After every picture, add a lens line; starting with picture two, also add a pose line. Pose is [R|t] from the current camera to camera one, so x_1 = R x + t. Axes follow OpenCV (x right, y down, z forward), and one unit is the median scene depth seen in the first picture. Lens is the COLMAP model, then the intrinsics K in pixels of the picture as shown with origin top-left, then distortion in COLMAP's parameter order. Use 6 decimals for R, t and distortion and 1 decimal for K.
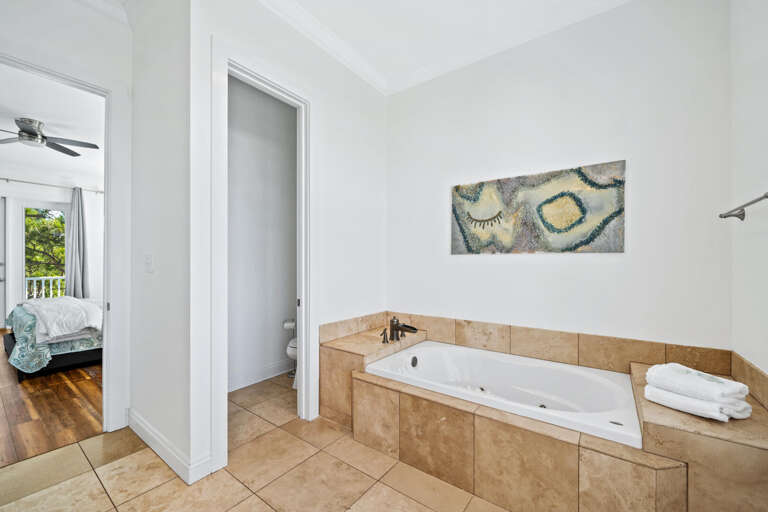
lens RADIAL K [[304.9, 0, 384.3], [0, 304.9, 262.8], [0, 0, 1]] dist [-0.004154, -0.000224]
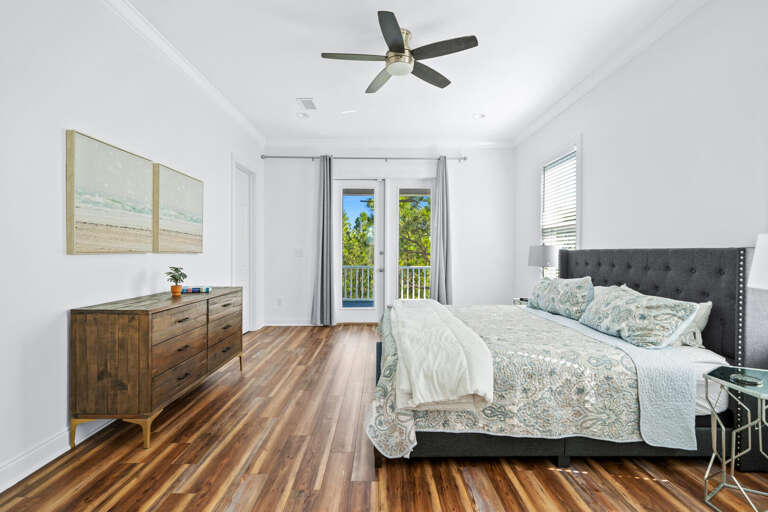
lens RADIAL K [[360.8, 0, 386.3], [0, 360.8, 251.2], [0, 0, 1]] dist [-0.002888, -0.000337]
pose [[0.601325, 0.002823, -0.798999, -0.464447], [-0.007032, 0.999974, -0.001760, 0.001816], [0.798973, 0.006677, 0.601329, 0.426842]]
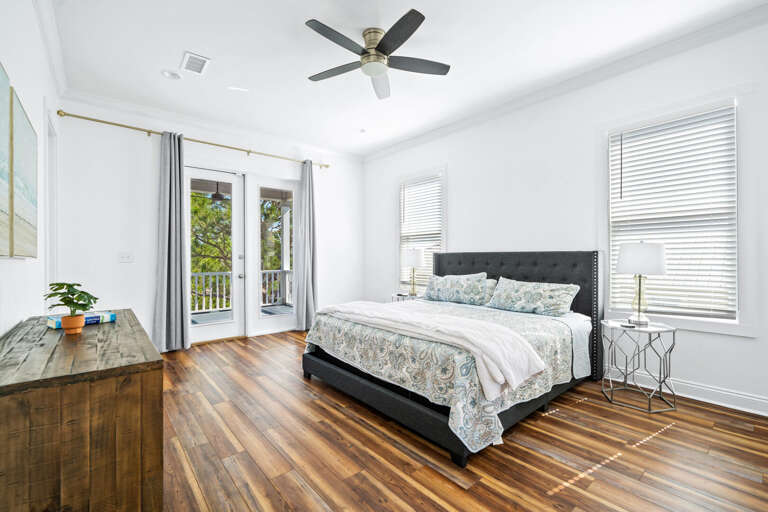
lens RADIAL K [[334.5, 0, 383.1], [0, 334.5, 255.4], [0, 0, 1]] dist [-0.002827, -0.000234]
pose [[0.973833, -0.002427, -0.227253, -0.828423], [0.001261, 0.999985, -0.005272, 0.006787], [0.227263, 0.004847, 0.973821, 0.258292]]
